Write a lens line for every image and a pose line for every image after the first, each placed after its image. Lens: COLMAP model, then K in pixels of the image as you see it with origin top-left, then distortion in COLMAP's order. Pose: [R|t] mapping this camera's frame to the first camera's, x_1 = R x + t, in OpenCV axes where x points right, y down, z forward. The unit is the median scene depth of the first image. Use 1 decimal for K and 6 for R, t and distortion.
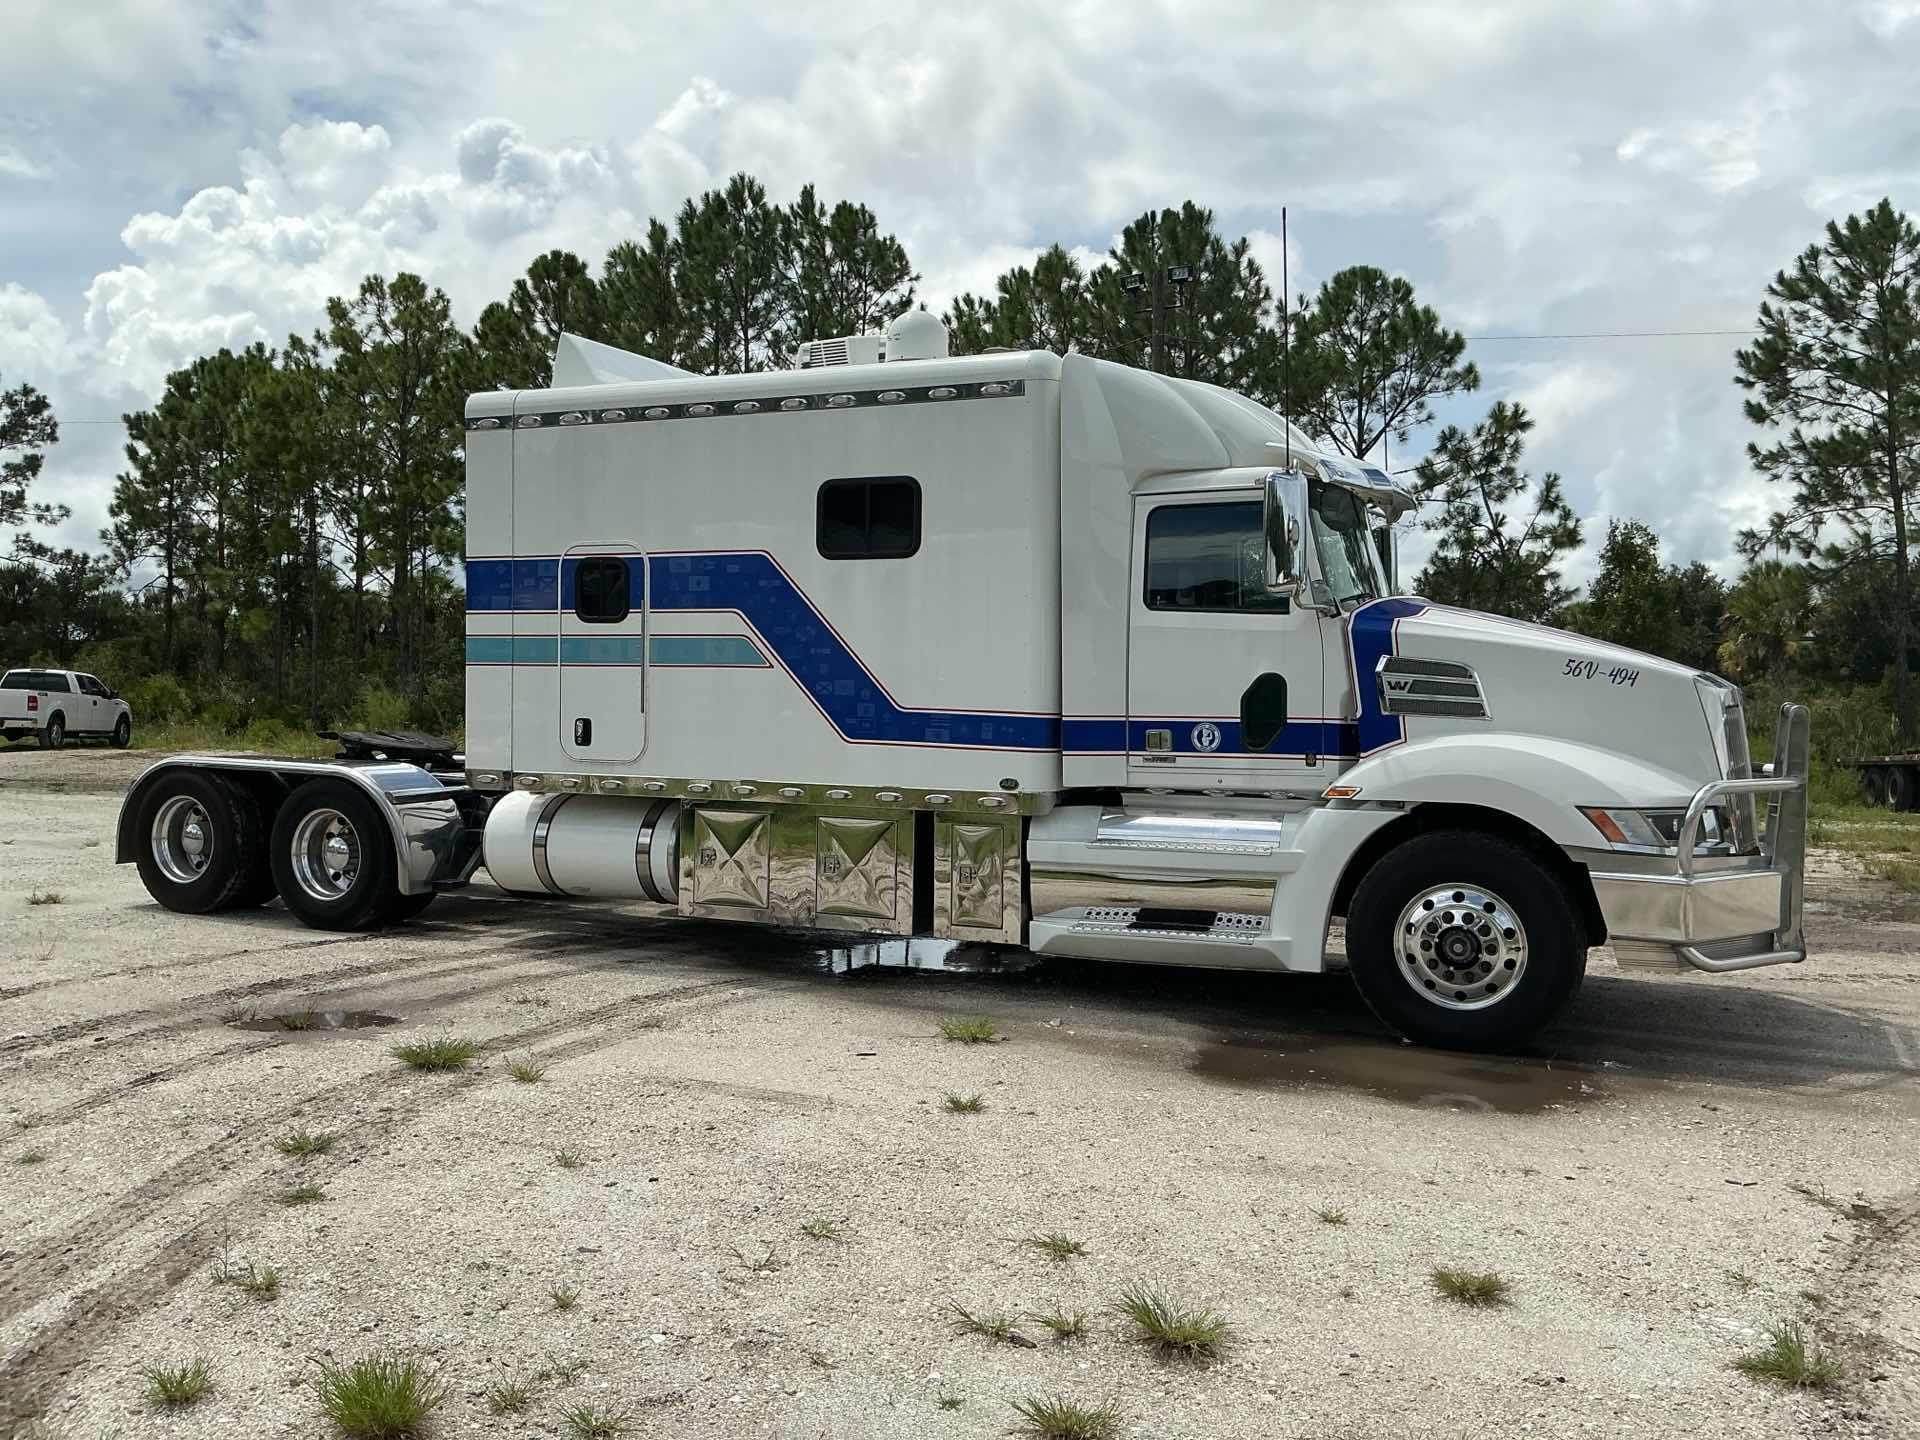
lens RADIAL K [[1608.0, 0, 960.0], [0, 1608.0, 720.0], [0, 0, 1]] dist [0.085036, -0.163559]
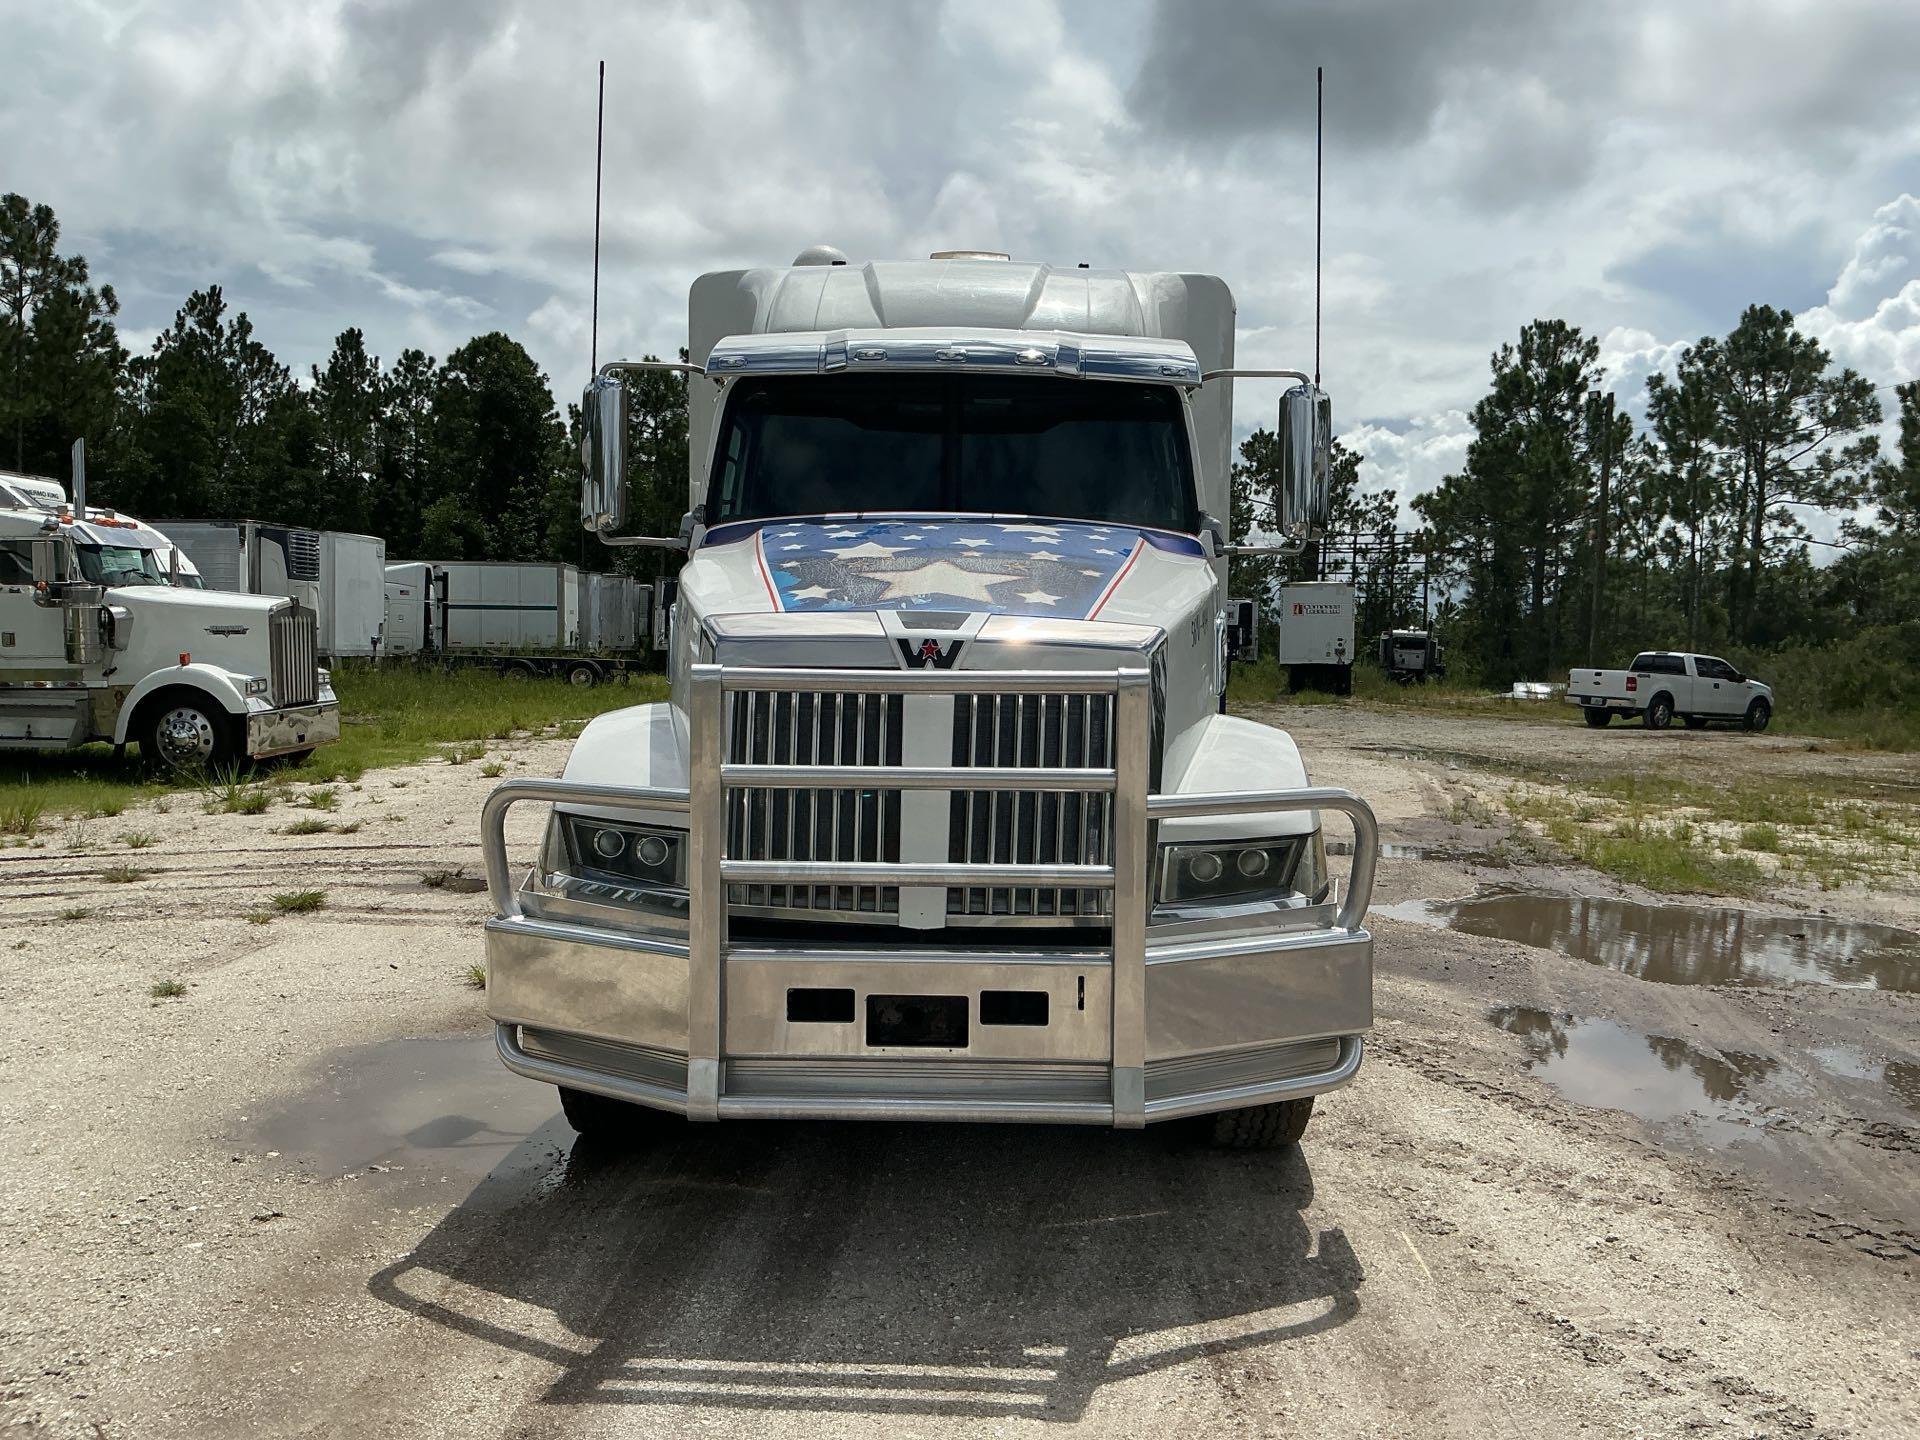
lens RADIAL K [[1610.2, 0, 960.0], [0, 1610.2, 720.0], [0, 0, 1]] dist [0.088265, -0.192437]
pose [[0.392191, 0.036859, -0.919145, 0.859587], [-0.031248, 0.999154, 0.026735, -0.005634], [0.919353, 0.018236, 0.393011, 0.694948]]
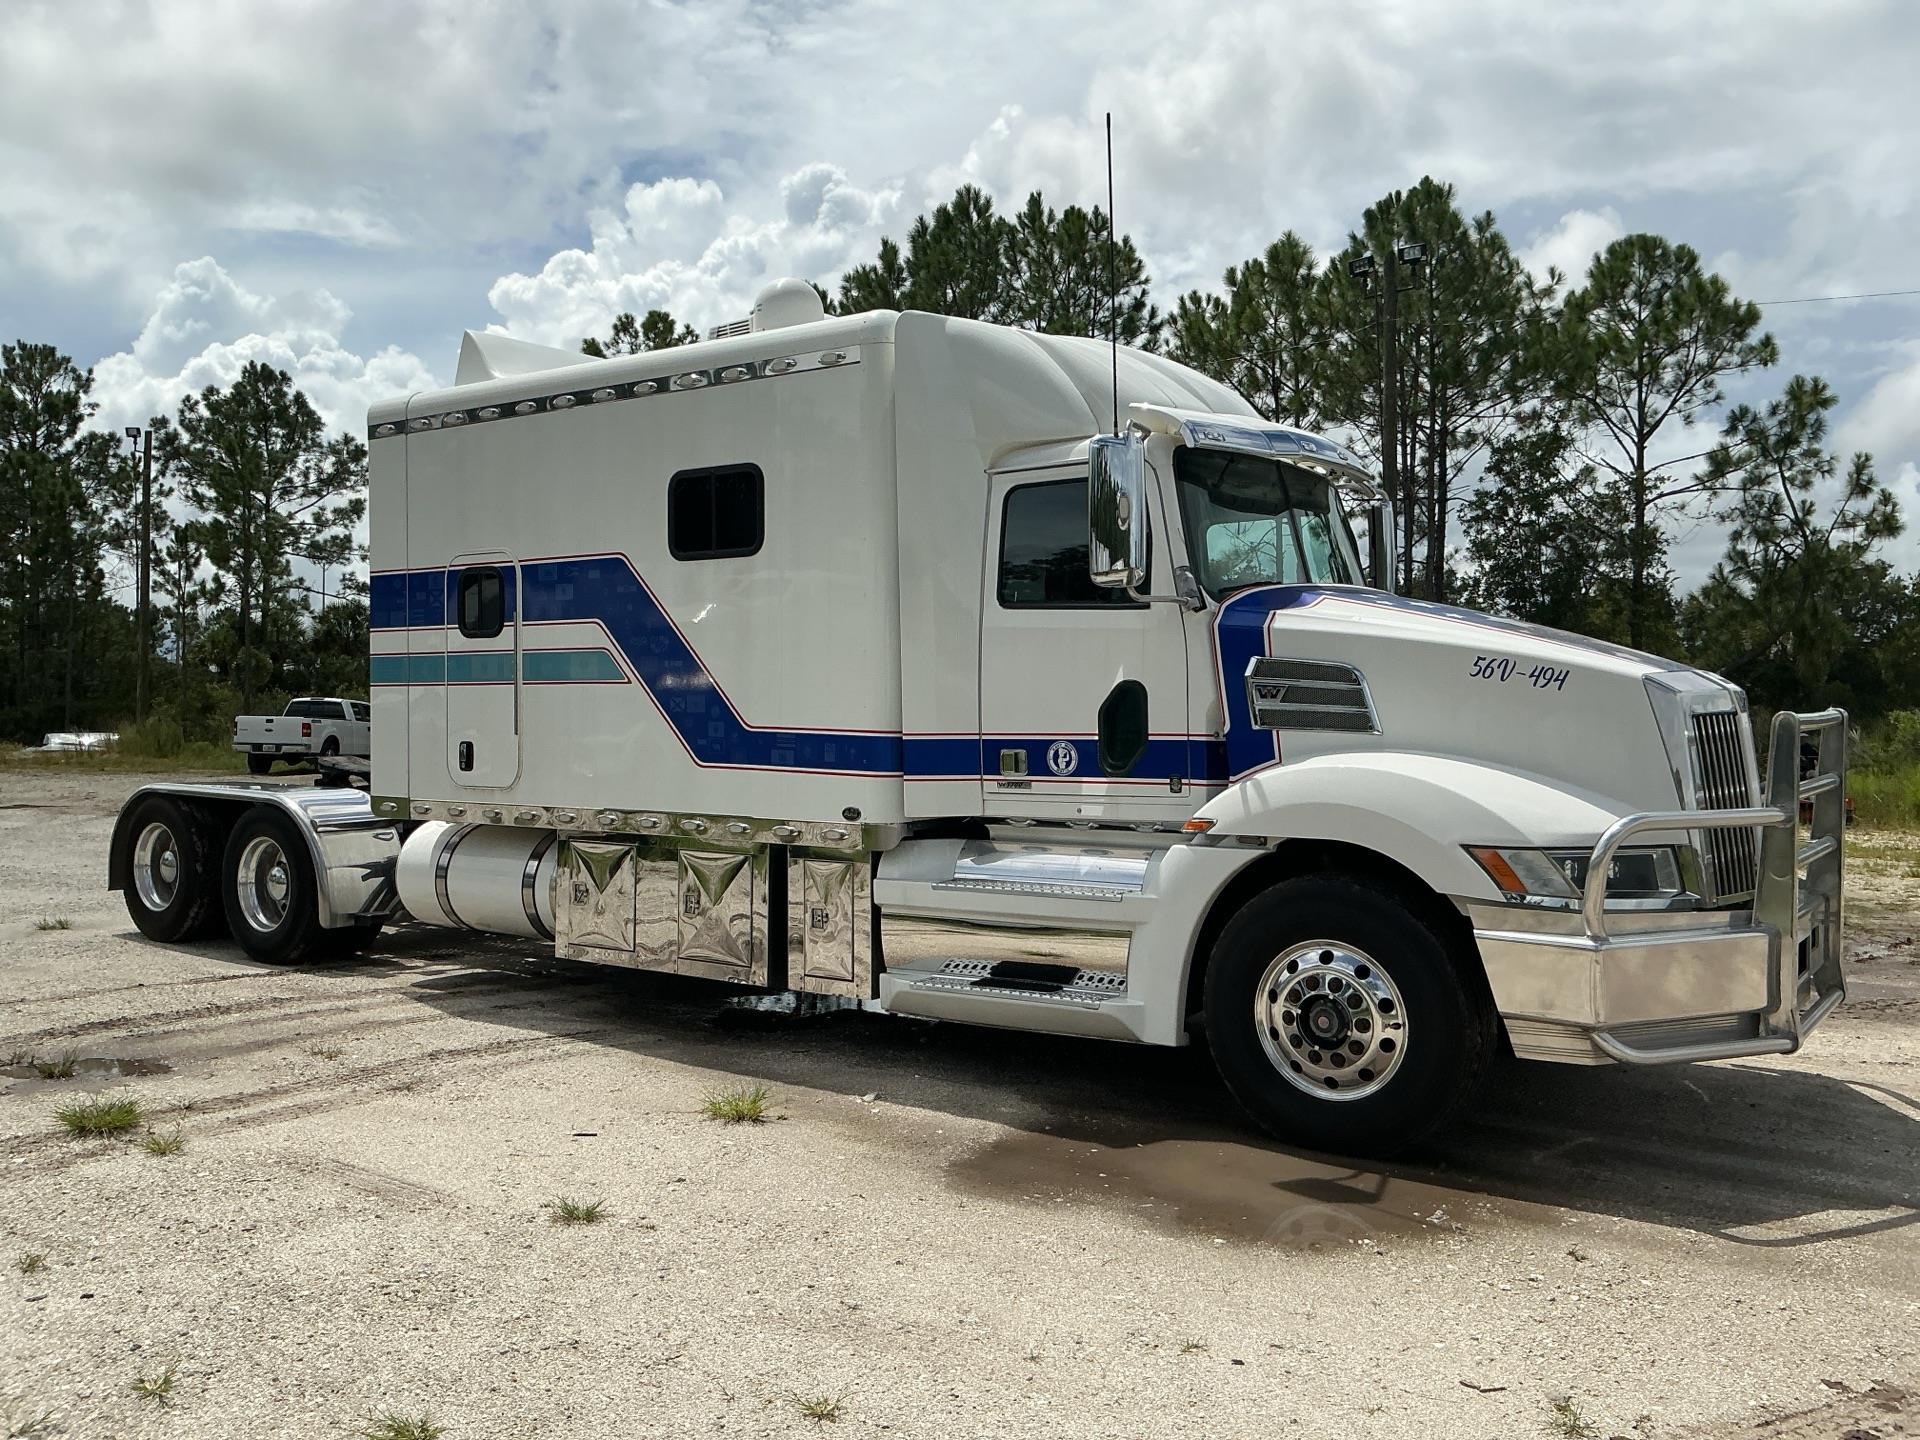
lens RADIAL K [[1613.0, 0, 960.0], [0, 1613.0, 720.0], [0, 0, 1]] dist [0.075507, -0.159892]
pose [[0.979833, -0.010952, -0.199520, 0.235906], [0.008661, 0.999886, -0.012347, 0.000660], [0.199632, 0.010370, 0.979816, 0.148274]]
